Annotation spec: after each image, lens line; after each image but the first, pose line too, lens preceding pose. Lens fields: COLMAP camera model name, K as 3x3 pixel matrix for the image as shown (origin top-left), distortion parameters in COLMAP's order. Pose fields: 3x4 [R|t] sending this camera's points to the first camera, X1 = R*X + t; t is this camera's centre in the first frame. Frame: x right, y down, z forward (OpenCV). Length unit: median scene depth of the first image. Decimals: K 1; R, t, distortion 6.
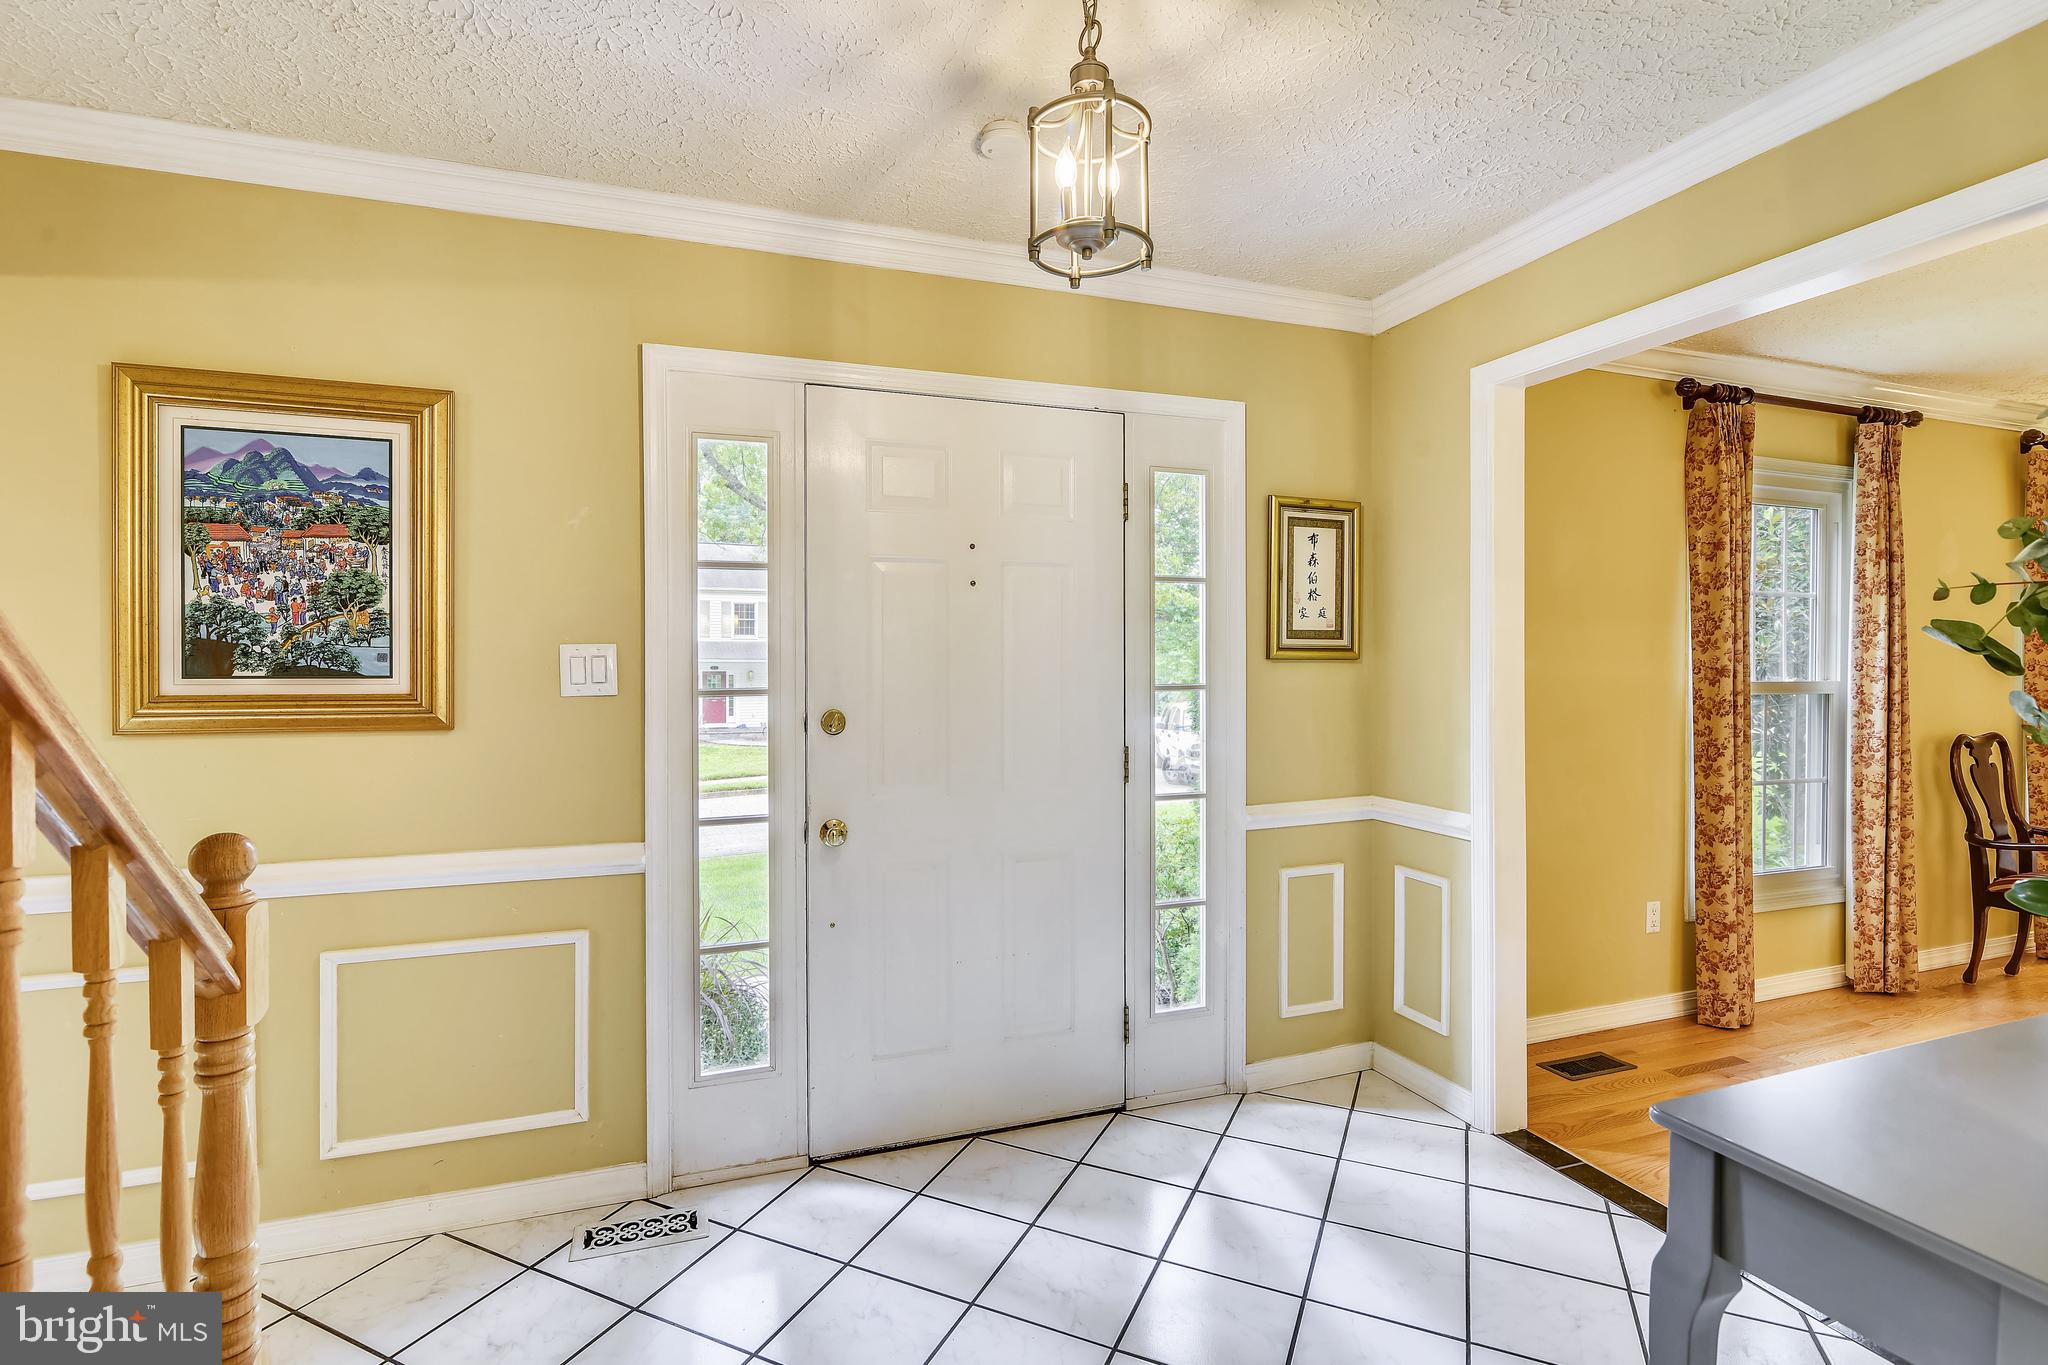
lens RADIAL K [[974.1, 0, 1023.9], [0, 974.1, 683.7], [0, 0, 1]] dist [-0.016593, 0.000032]
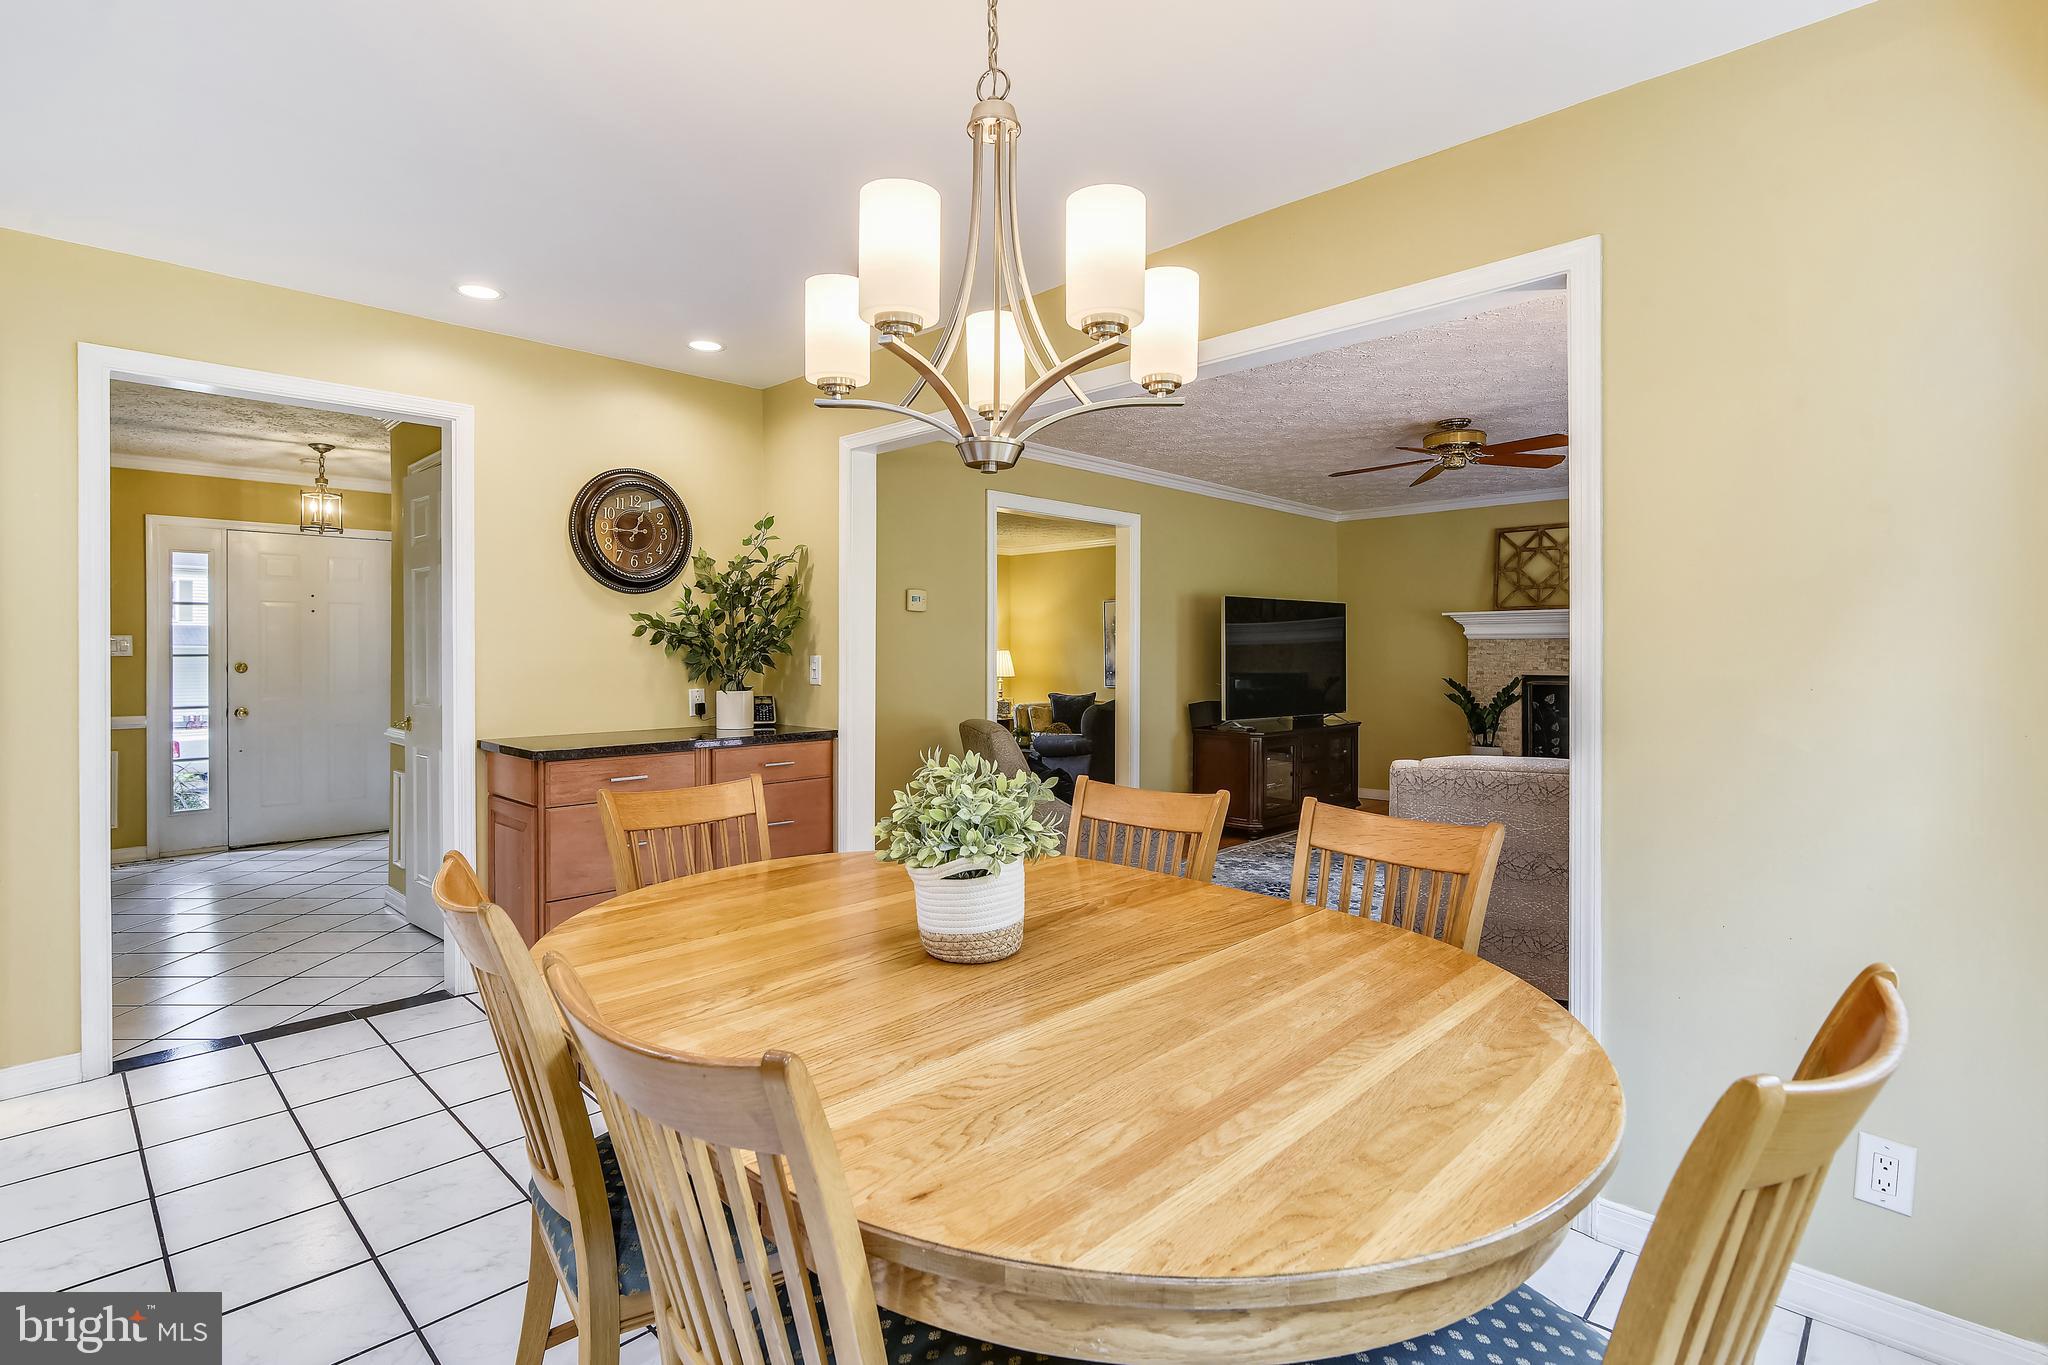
lens RADIAL K [[974.1, 0, 1028.9], [0, 974.1, 662.6], [0, 0, 1]] dist [-0.016593, 0.000032]
pose [[0.920767, -0.002248, 0.390106, 0.488494], [0.004596, 0.999977, -0.005086, 0.034072], [-0.390086, 0.006476, 0.920756, -1.432252]]
